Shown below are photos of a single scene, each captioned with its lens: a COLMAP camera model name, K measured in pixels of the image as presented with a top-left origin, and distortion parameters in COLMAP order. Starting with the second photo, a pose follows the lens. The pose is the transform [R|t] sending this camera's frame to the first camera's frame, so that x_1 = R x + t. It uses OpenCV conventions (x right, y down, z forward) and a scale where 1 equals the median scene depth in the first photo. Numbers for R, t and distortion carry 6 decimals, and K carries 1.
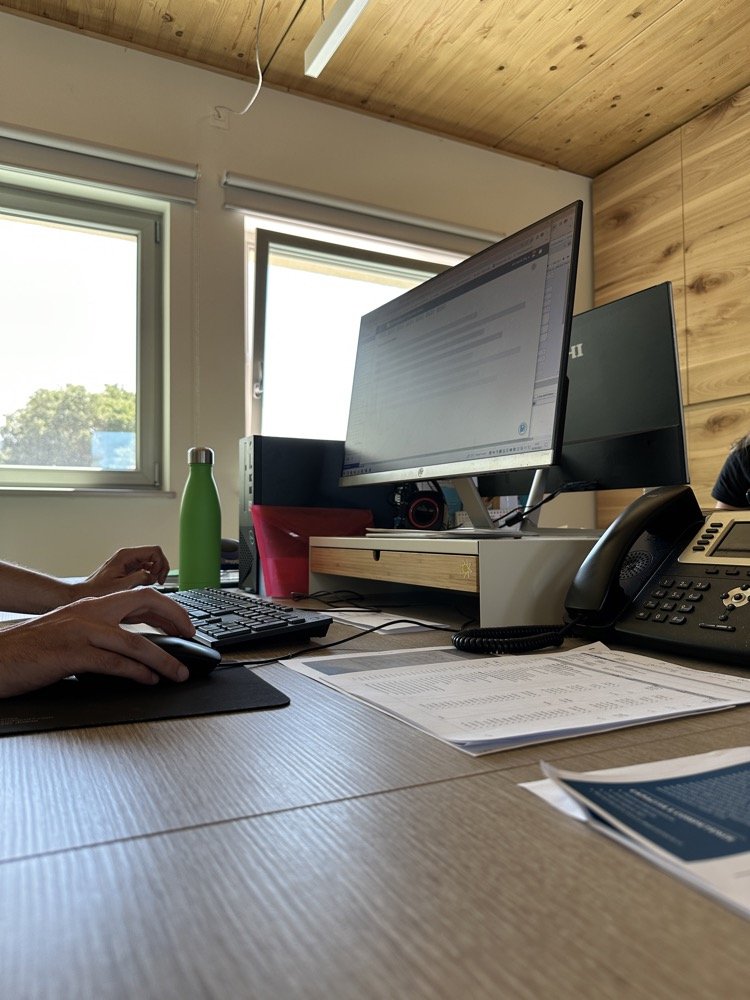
lens RADIAL K [[717.4, 0, 375.0], [0, 717.4, 500.0], [0, 0, 1]] dist [0.001251, -0.005757]
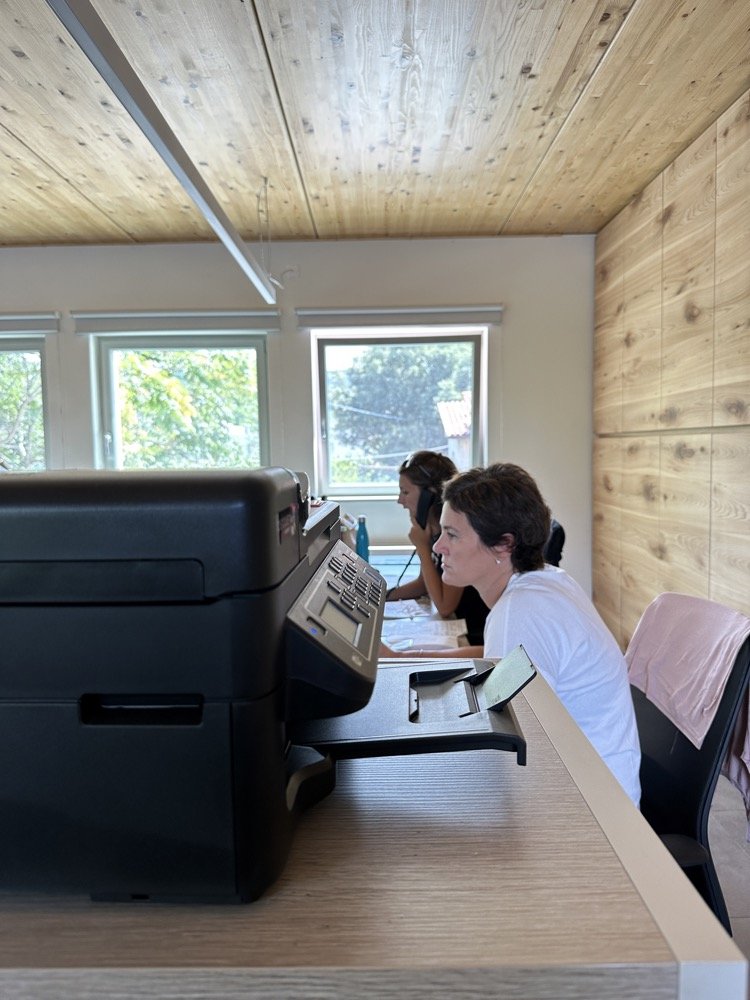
lens RADIAL K [[746.3, 0, 375.0], [0, 746.3, 500.0], [0, 0, 1]] dist [-0.004862, -0.015764]
pose [[0.883035, 0.018488, -0.468942, 0.664719], [0.036712, 0.993441, 0.108294, -0.171860], [0.467869, -0.112843, 0.876564, -0.403518]]
